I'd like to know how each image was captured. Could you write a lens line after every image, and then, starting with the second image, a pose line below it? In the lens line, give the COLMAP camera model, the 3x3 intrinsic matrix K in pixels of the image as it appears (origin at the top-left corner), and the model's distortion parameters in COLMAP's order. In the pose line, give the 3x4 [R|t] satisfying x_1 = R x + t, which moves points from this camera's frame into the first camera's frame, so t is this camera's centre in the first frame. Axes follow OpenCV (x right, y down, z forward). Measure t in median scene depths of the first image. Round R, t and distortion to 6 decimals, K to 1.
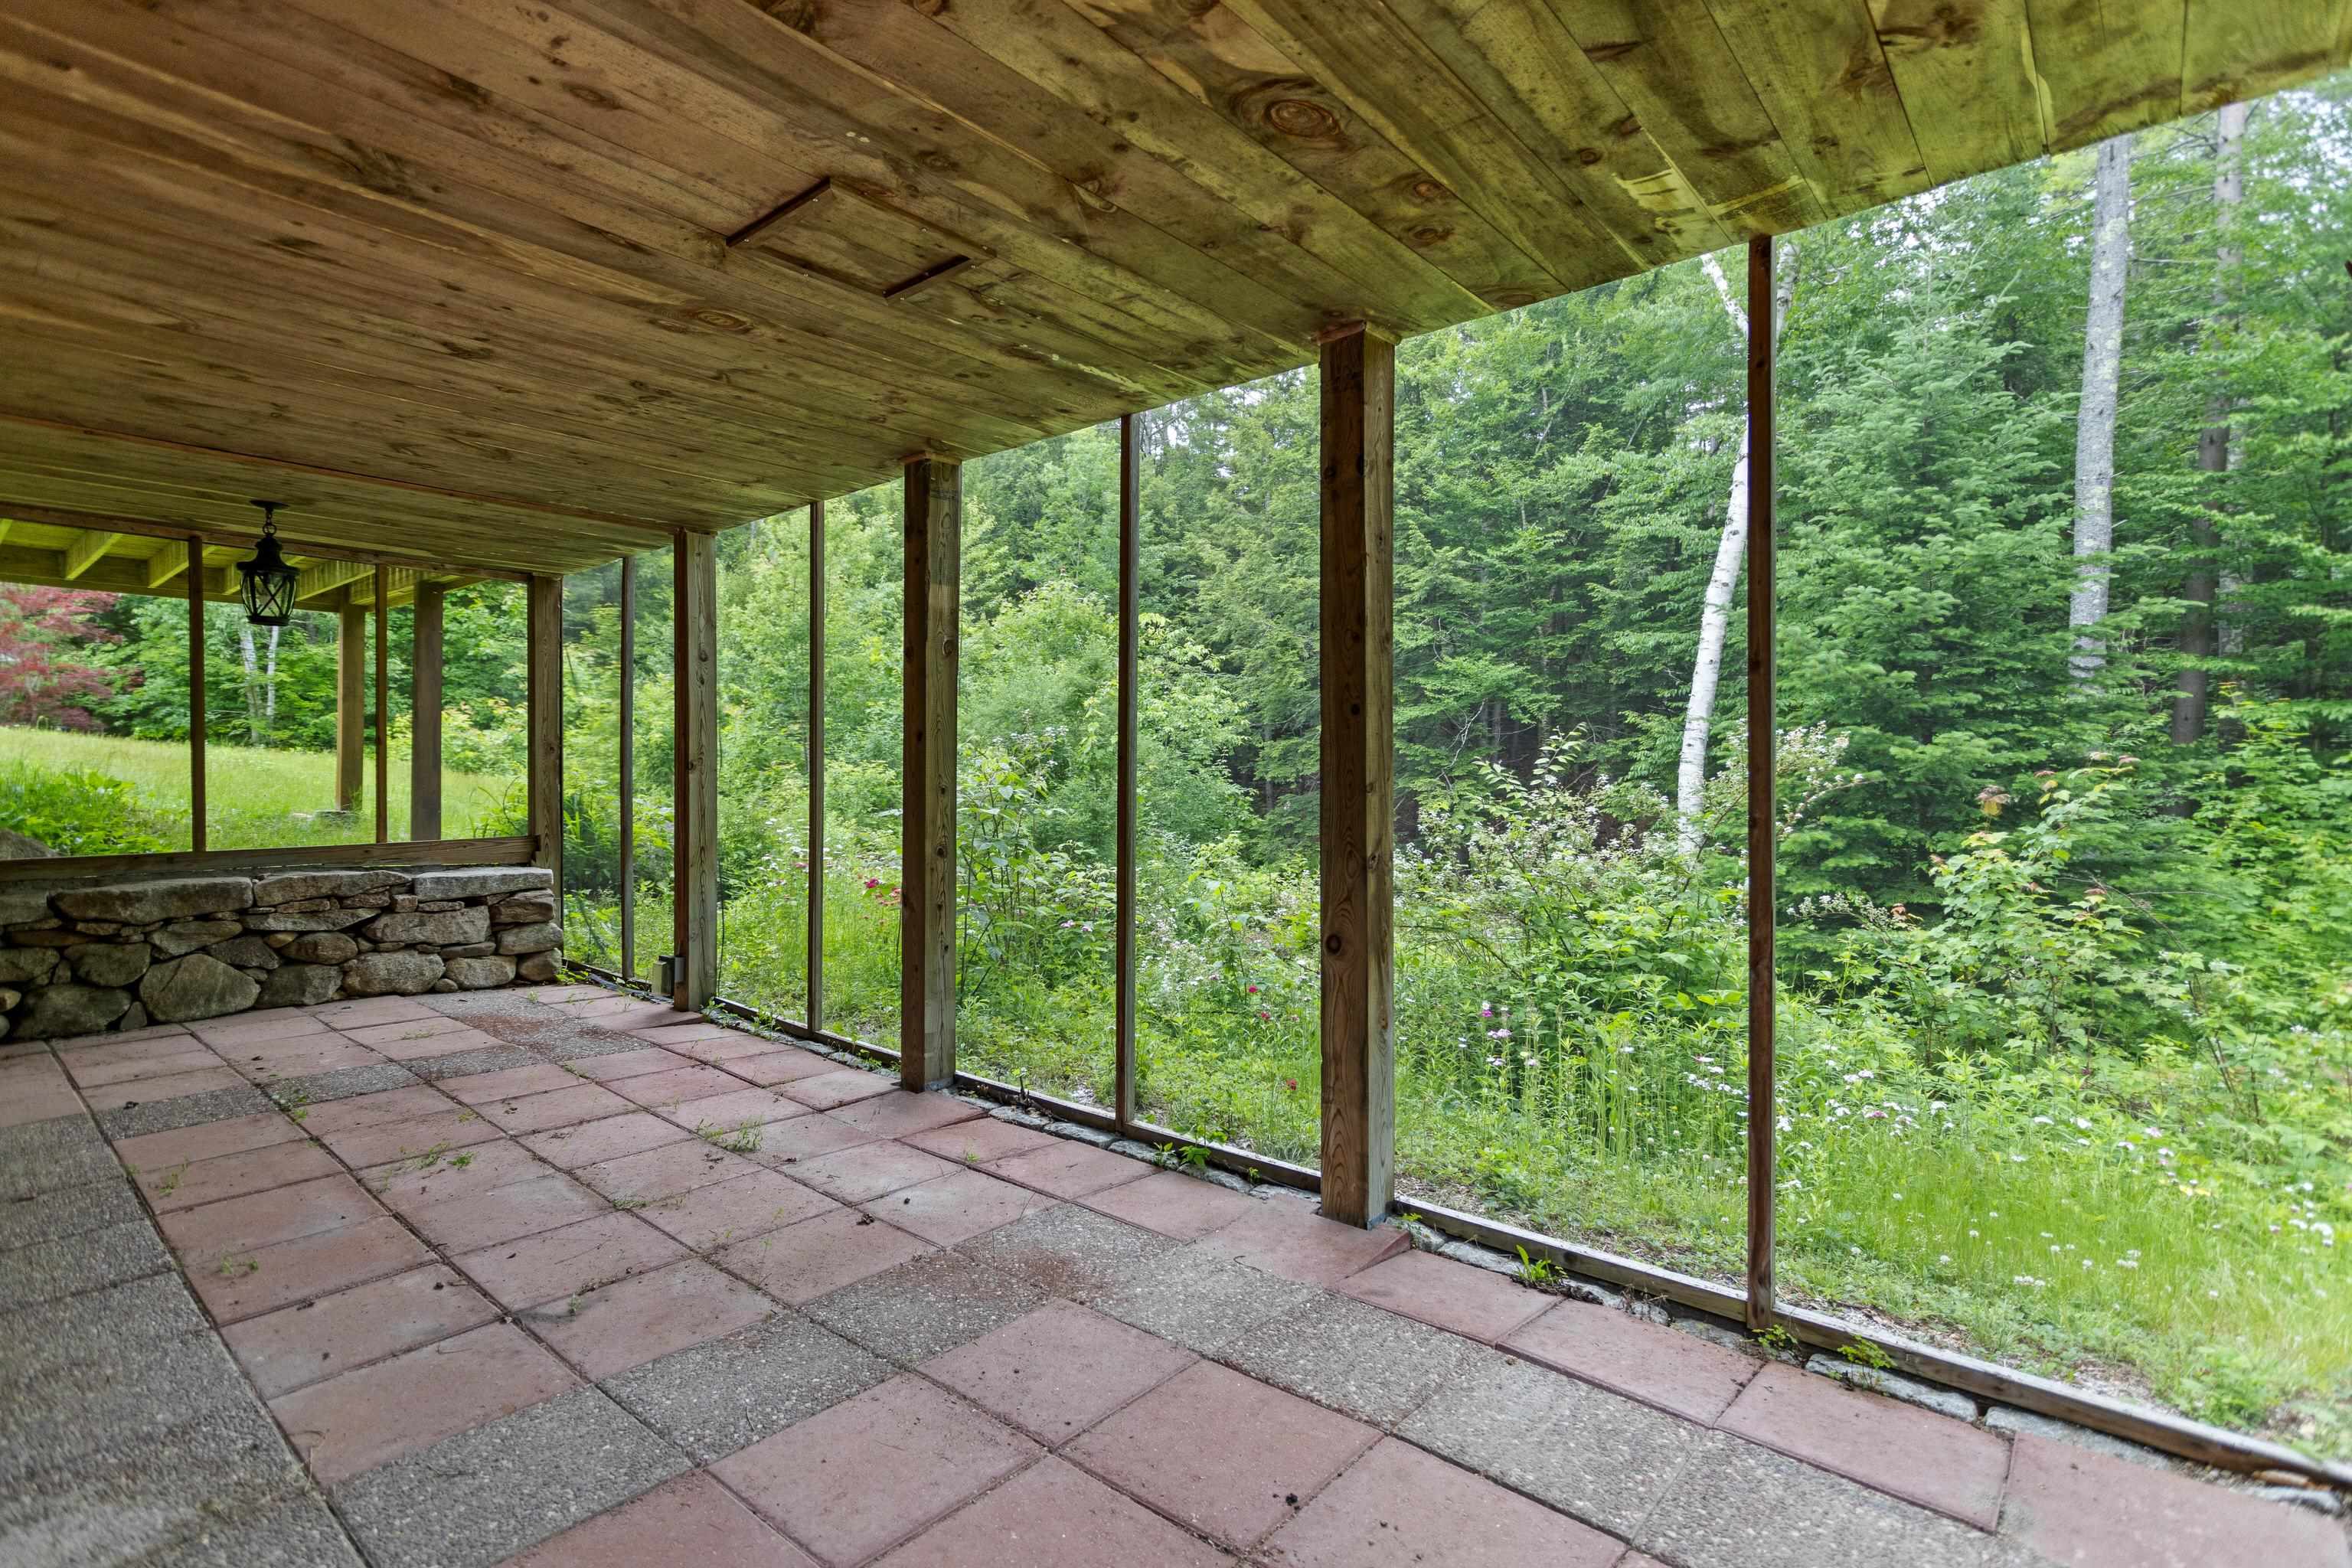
lens RADIAL K [[1113.1, 0, 1187.8], [0, 1113.1, 769.6], [0, 0, 1]] dist [0.001027, 0.000738]
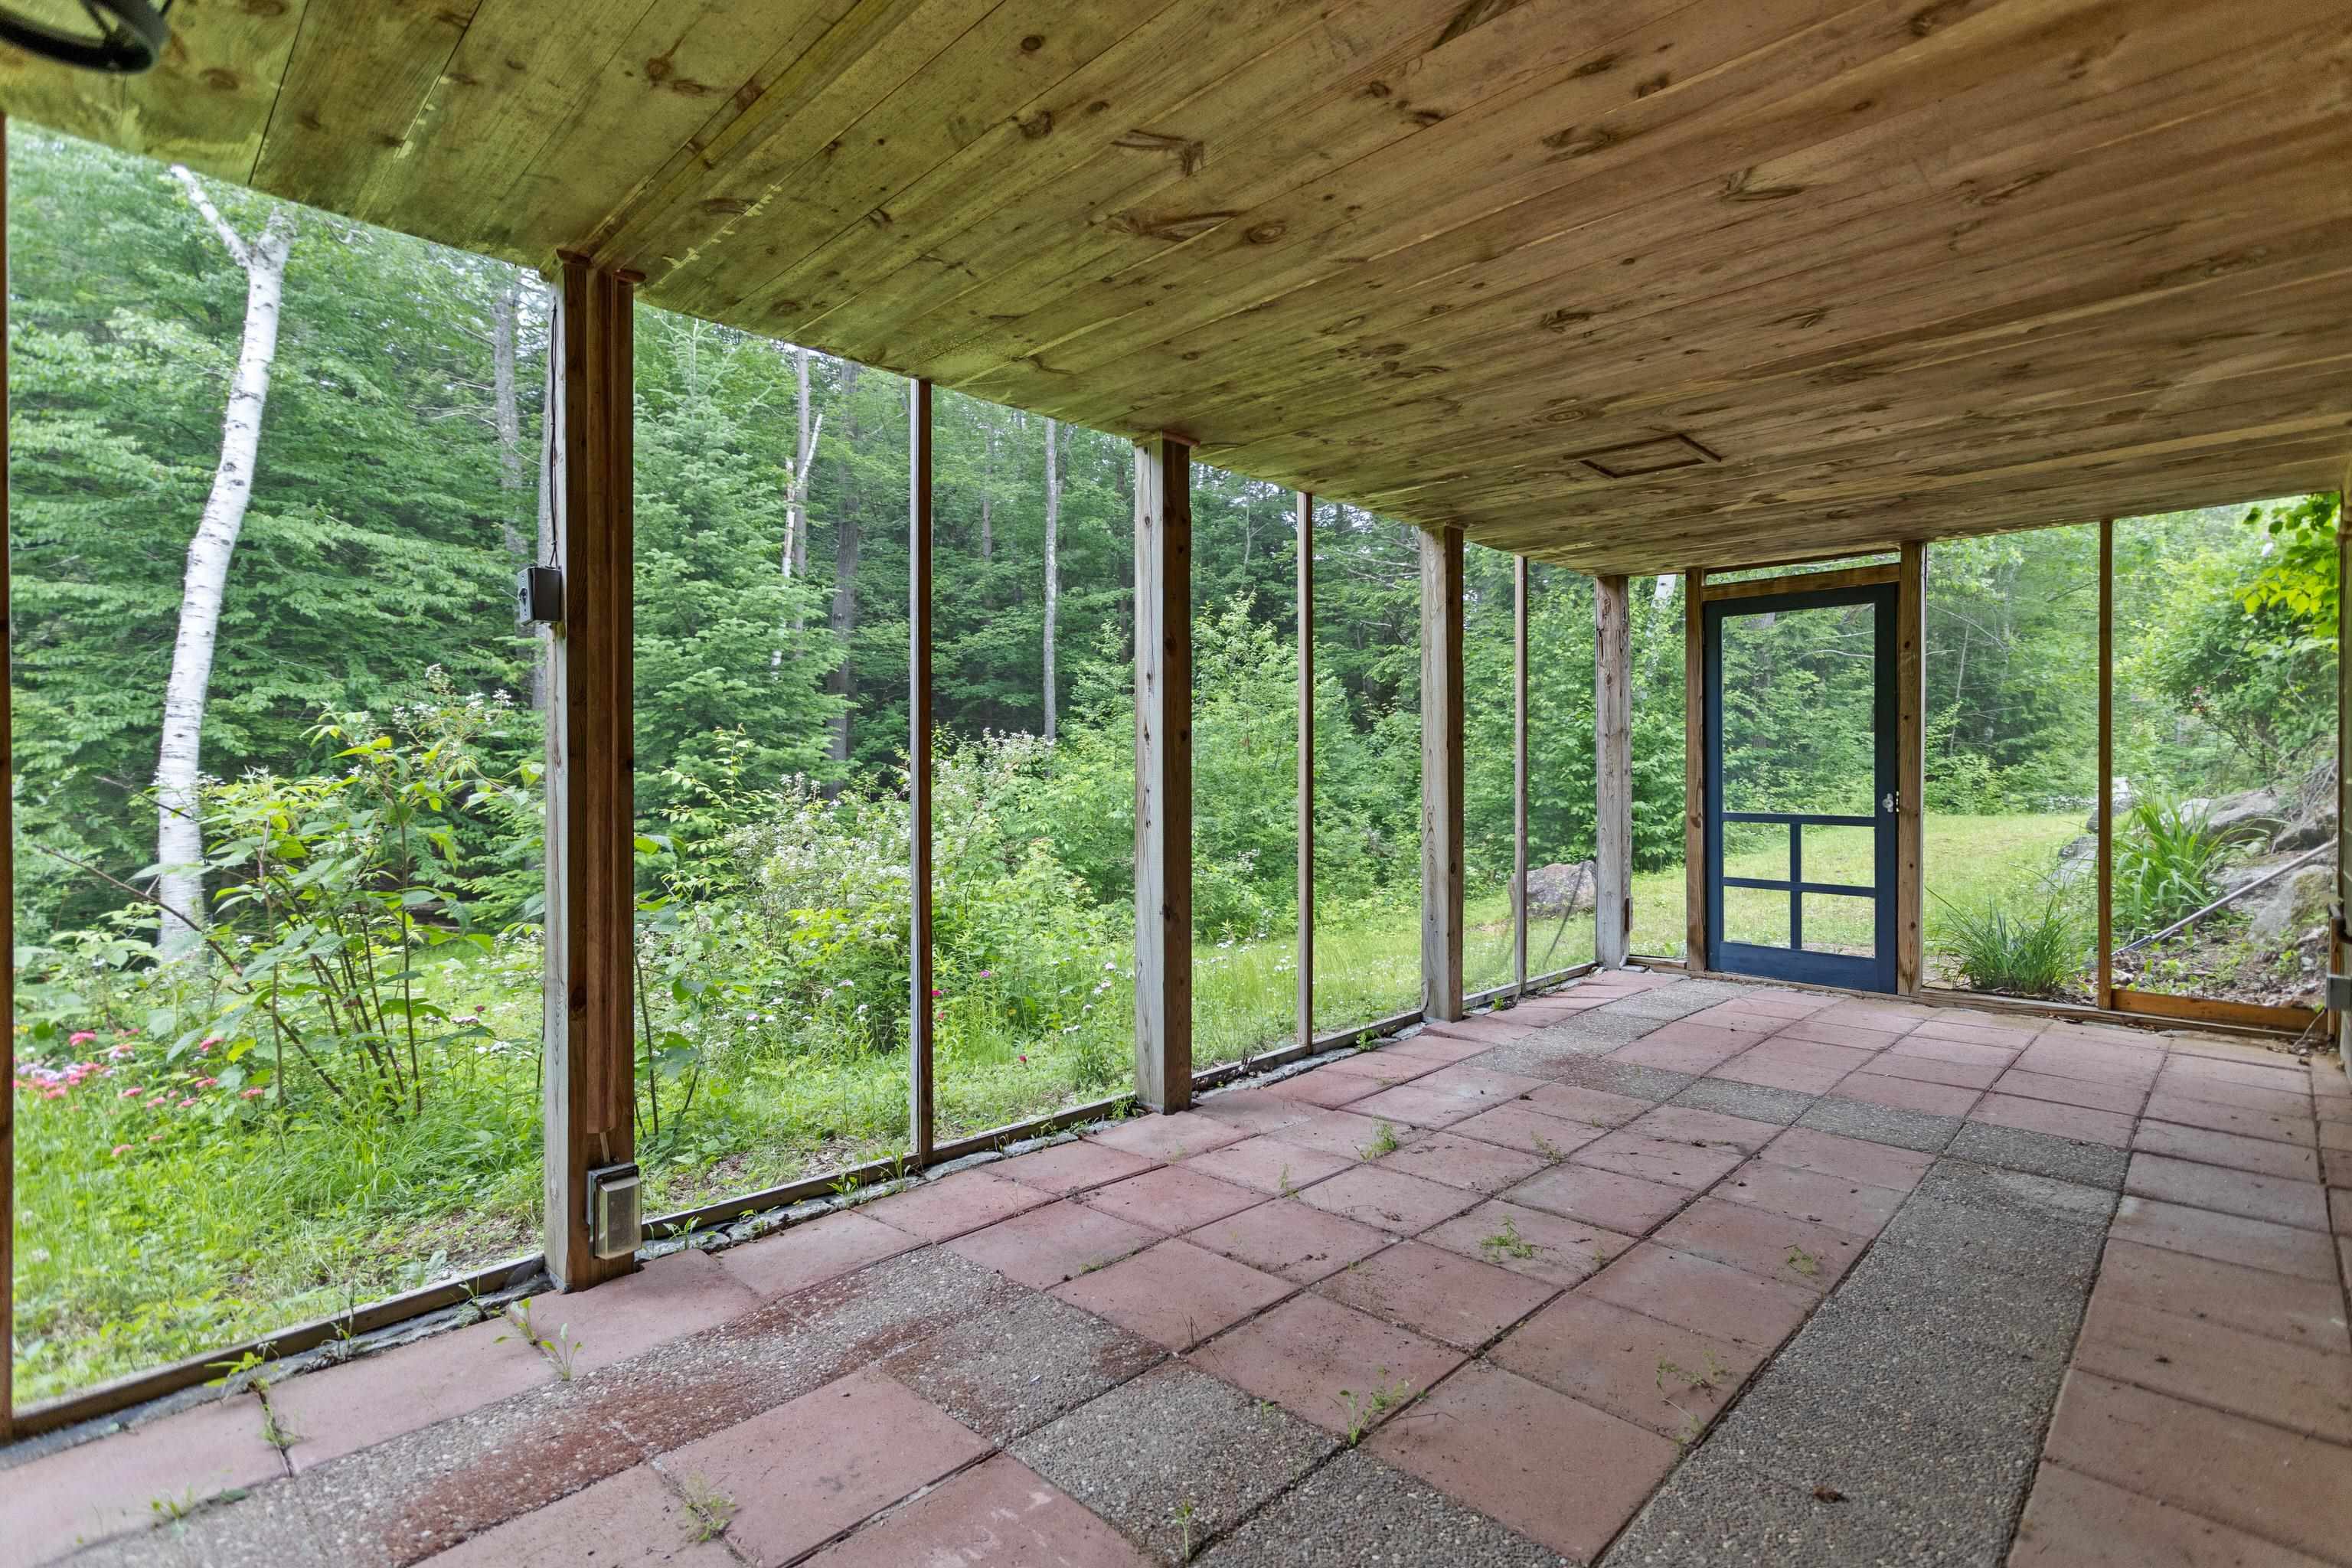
lens RADIAL K [[1113.1, 0, 1195.6], [0, 1113.1, 769.8], [0, 0, 1]] dist [0.001027, 0.000738]
pose [[0.055048, -0.005357, 0.998469, -1.645682], [-0.004162, 0.999976, 0.005594, -0.008851], [-0.998475, -0.004464, 0.055025, 1.299228]]
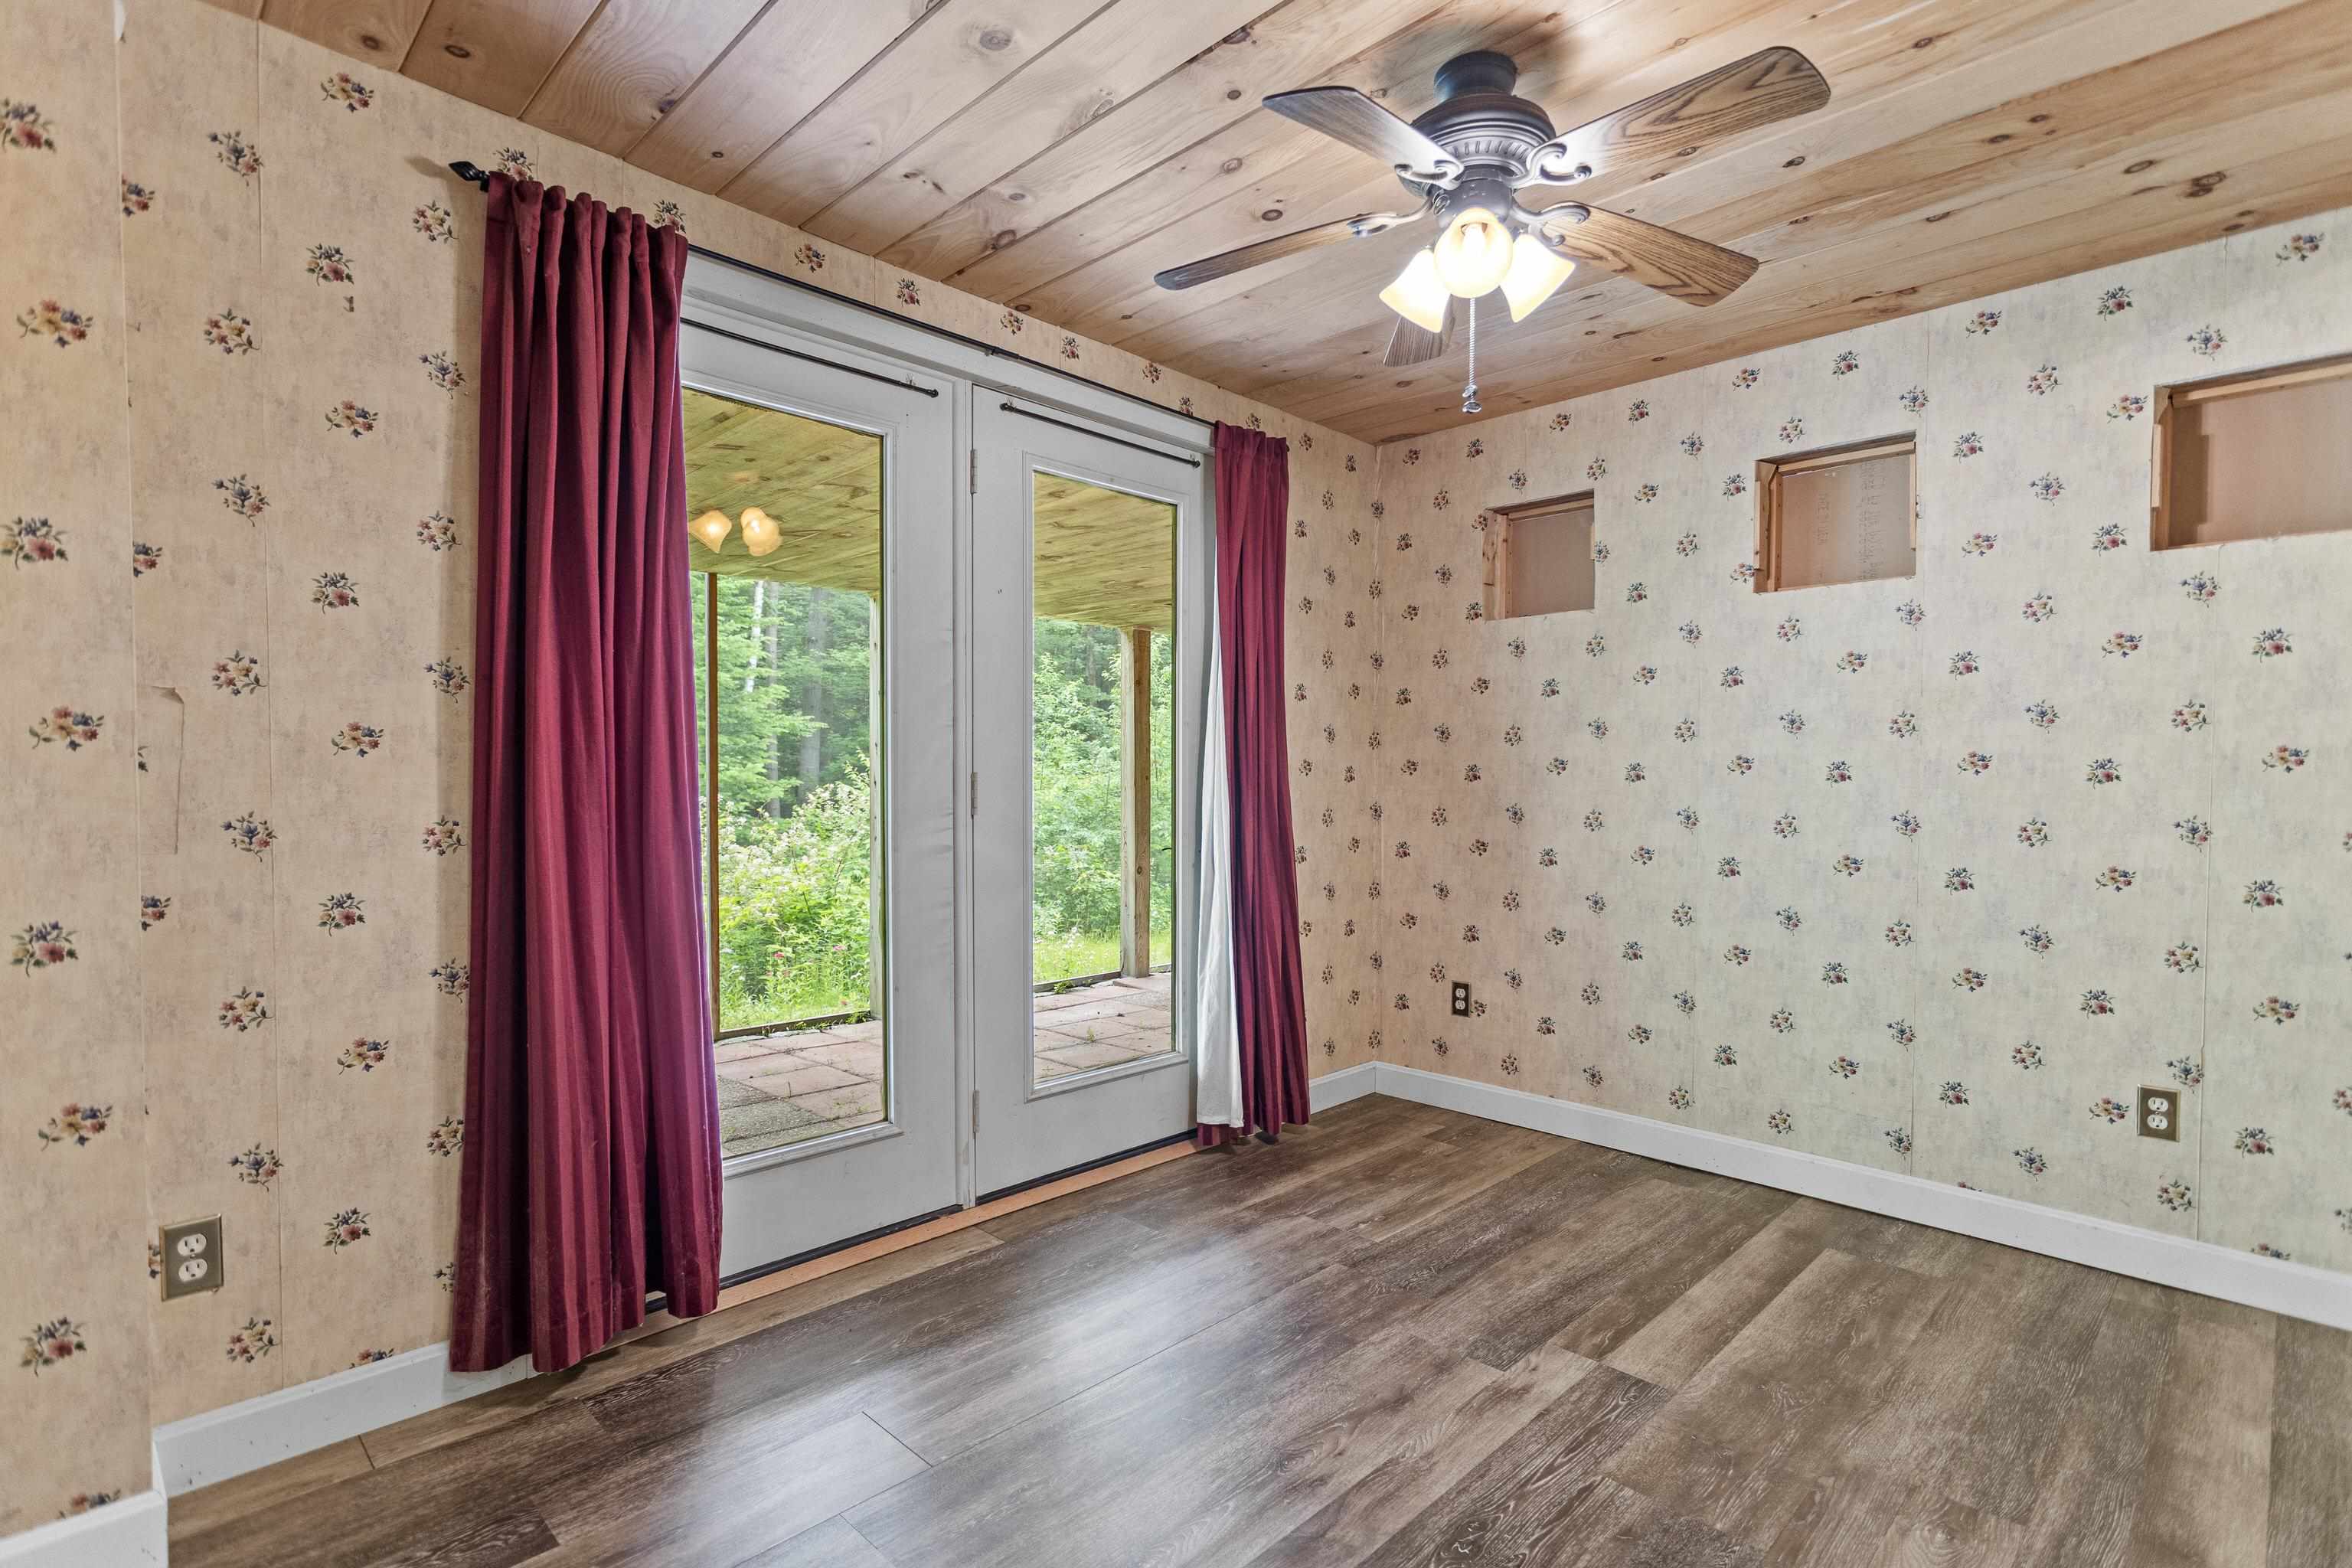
lens RADIAL K [[1122.8, 0, 1158.2], [0, 1122.8, 797.5], [0, 0, 1]] dist [0.003385, 0.000810]
pose [[0.087712, -0.019501, 0.995955, -2.363885], [-0.005579, 0.999783, 0.020068, -0.054933], [-0.996130, -0.007317, 0.087584, 0.715030]]
